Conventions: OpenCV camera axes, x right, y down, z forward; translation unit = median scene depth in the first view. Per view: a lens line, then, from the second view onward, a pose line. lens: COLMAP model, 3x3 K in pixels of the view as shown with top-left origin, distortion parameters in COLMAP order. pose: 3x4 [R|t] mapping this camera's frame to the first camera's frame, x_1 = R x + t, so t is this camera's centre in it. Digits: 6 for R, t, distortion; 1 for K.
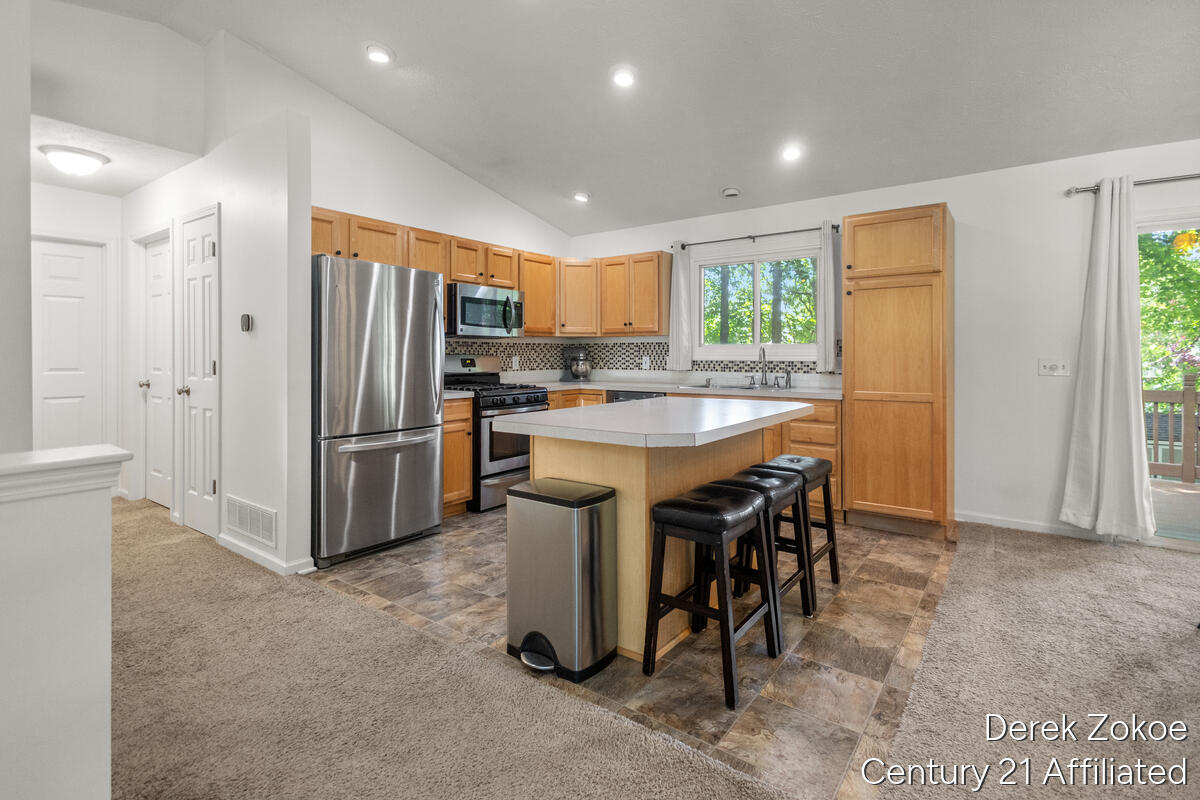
lens RADIAL K [[570.5, 0, 607.1], [0, 570.5, 358.5], [0, 0, 1]] dist [0.011257, -0.003406]
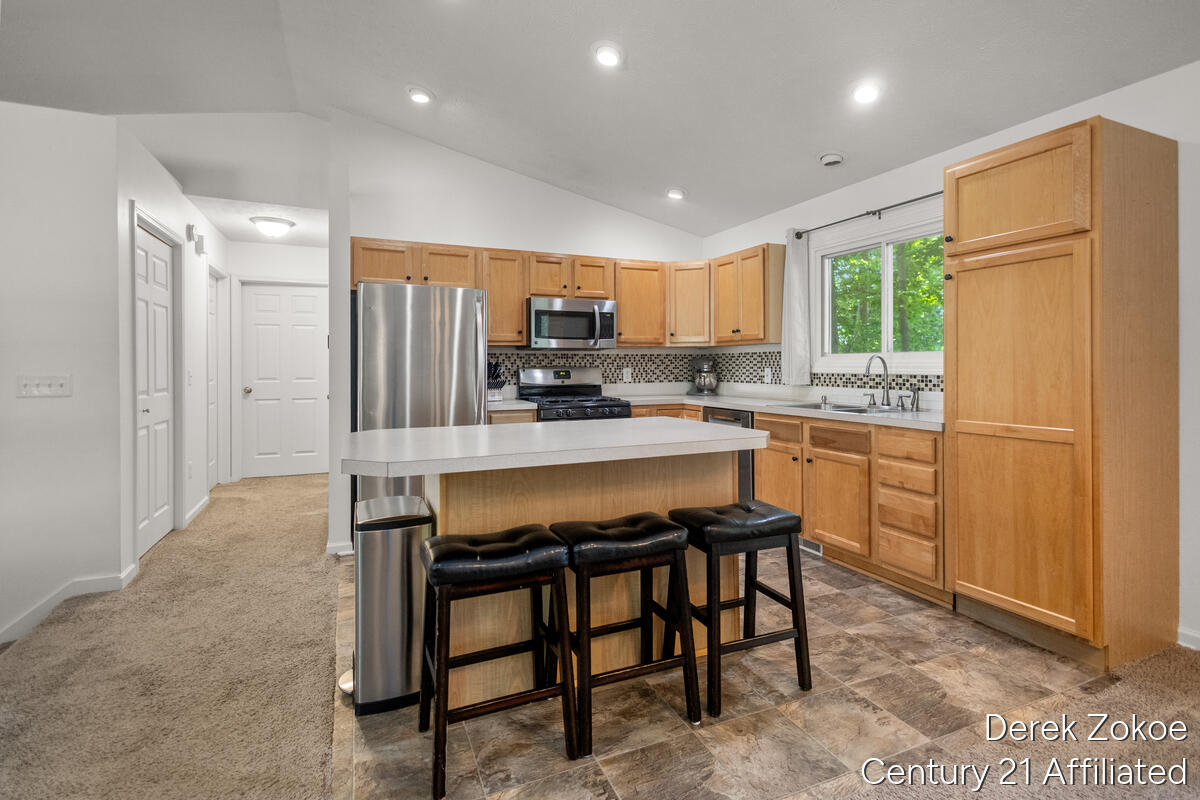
lens RADIAL K [[570.5, 0, 610.6], [0, 570.5, 366.3], [0, 0, 1]] dist [0.011257, -0.003406]
pose [[0.867931, -0.002387, -0.496679, 0.340788], [0.000547, 0.999992, -0.003850, -0.003727], [0.496685, 0.003070, 0.867926, 0.164198]]
